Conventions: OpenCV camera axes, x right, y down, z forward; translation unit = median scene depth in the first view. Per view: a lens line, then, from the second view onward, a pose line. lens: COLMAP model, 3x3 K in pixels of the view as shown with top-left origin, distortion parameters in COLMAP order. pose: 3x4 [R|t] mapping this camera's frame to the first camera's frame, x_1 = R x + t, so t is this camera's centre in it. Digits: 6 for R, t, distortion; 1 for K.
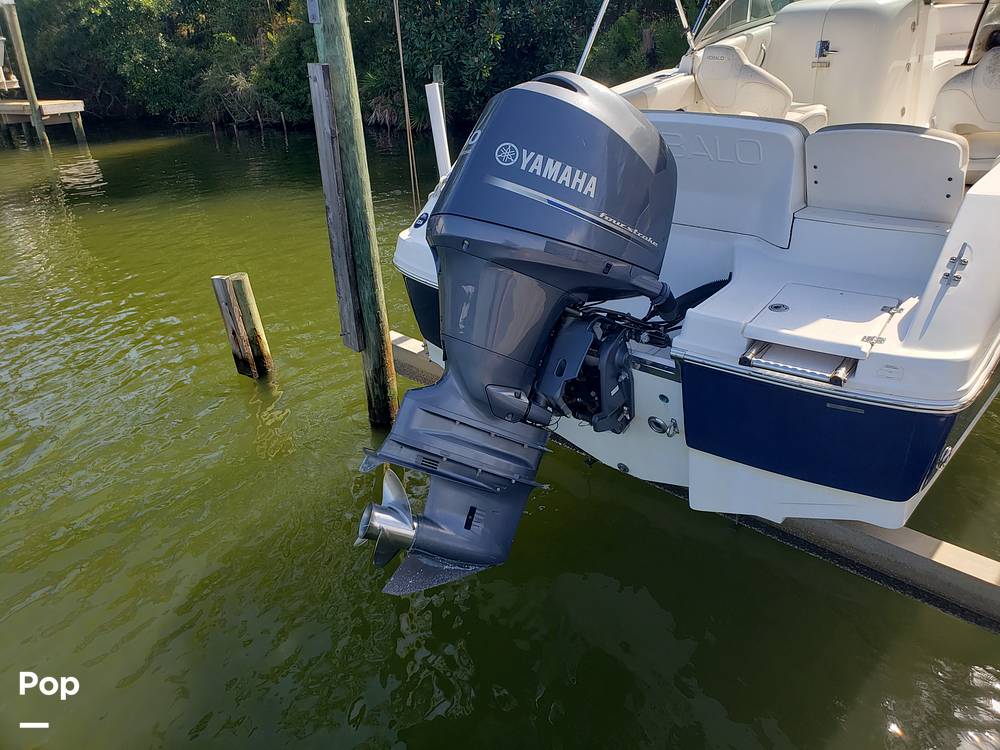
lens RADIAL K [[779.1, 0, 487.2], [0, 779.1, 360.8], [0, 0, 1]] dist [0.037926, -0.022667]
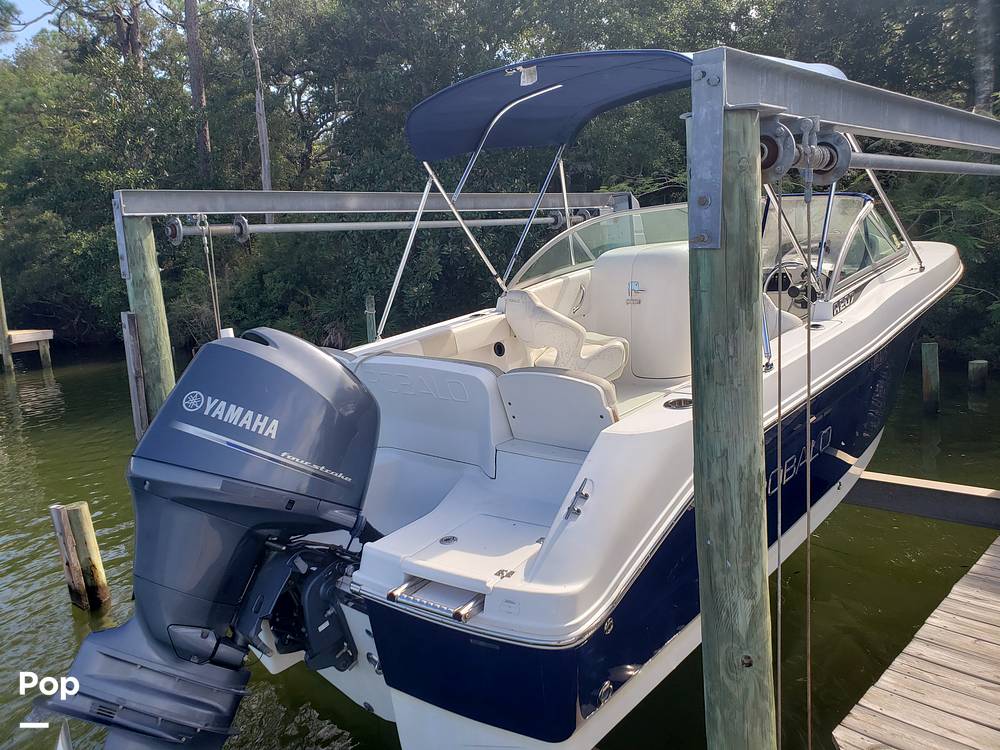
lens RADIAL K [[779.1, 0, 487.2], [0, 779.1, 360.8], [0, 0, 1]] dist [0.037926, -0.022667]
pose [[0.999843, -0.013701, 0.011201, 0.370160], [0.016169, 0.964506, -0.263566, -0.021302], [-0.007192, 0.263706, 0.964576, -0.061010]]
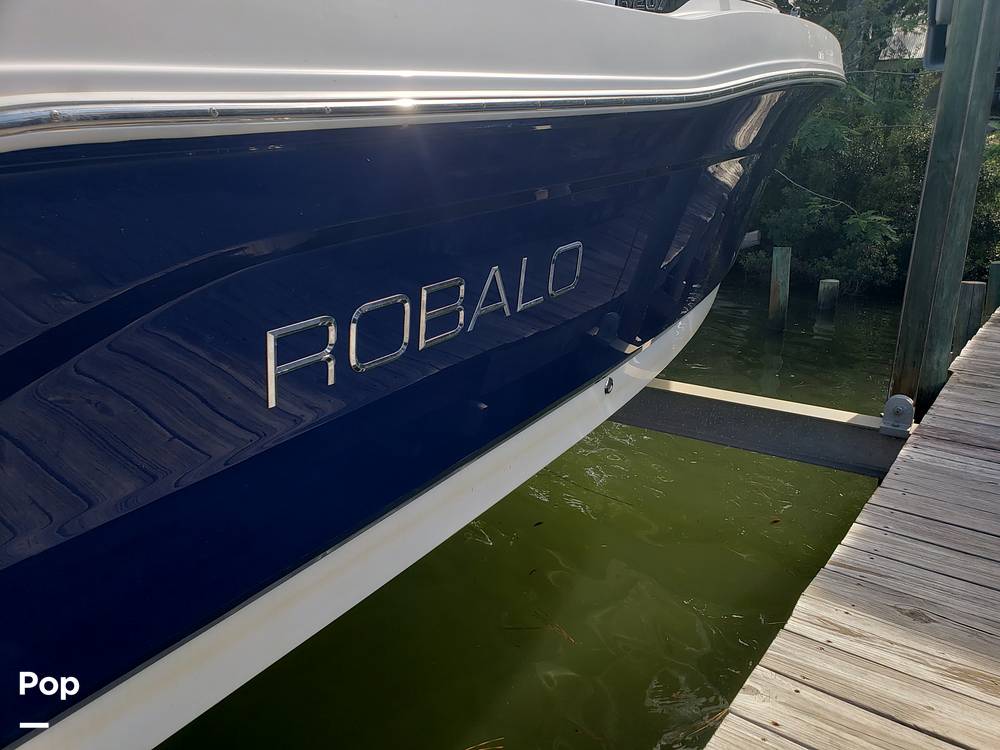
lens RADIAL K [[780.0, 0, 503.8], [0, 780.0, 375.2], [0, 0, 1]] dist [0.049229, -0.033711]
pose [[0.980409, 0.030995, 0.194519, 0.784418], [0.000474, 0.987168, -0.159686, -0.060735], [-0.196972, 0.156650, 0.967813, 0.681960]]
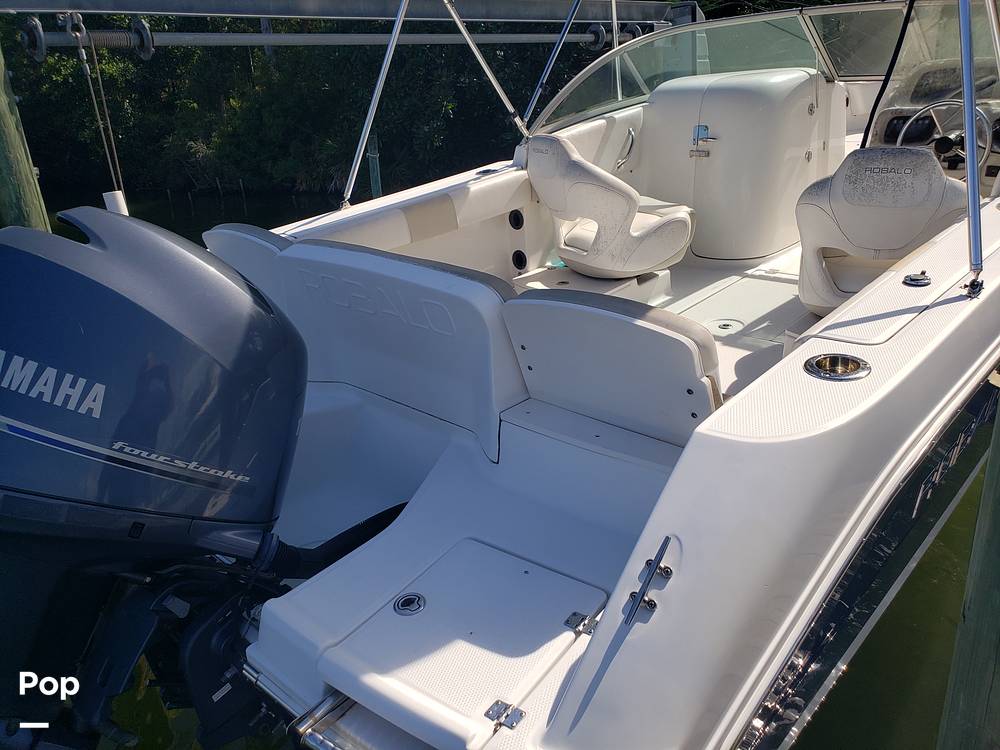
lens RADIAL K [[779.1, 0, 487.2], [0, 779.1, 360.8], [0, 0, 1]] dist [0.037926, -0.022667]
pose [[0.999855, 0.003738, -0.016614, 0.392265], [-0.004862, 0.997665, -0.068124, -0.188474], [0.016321, 0.068195, 0.997539, 0.354764]]
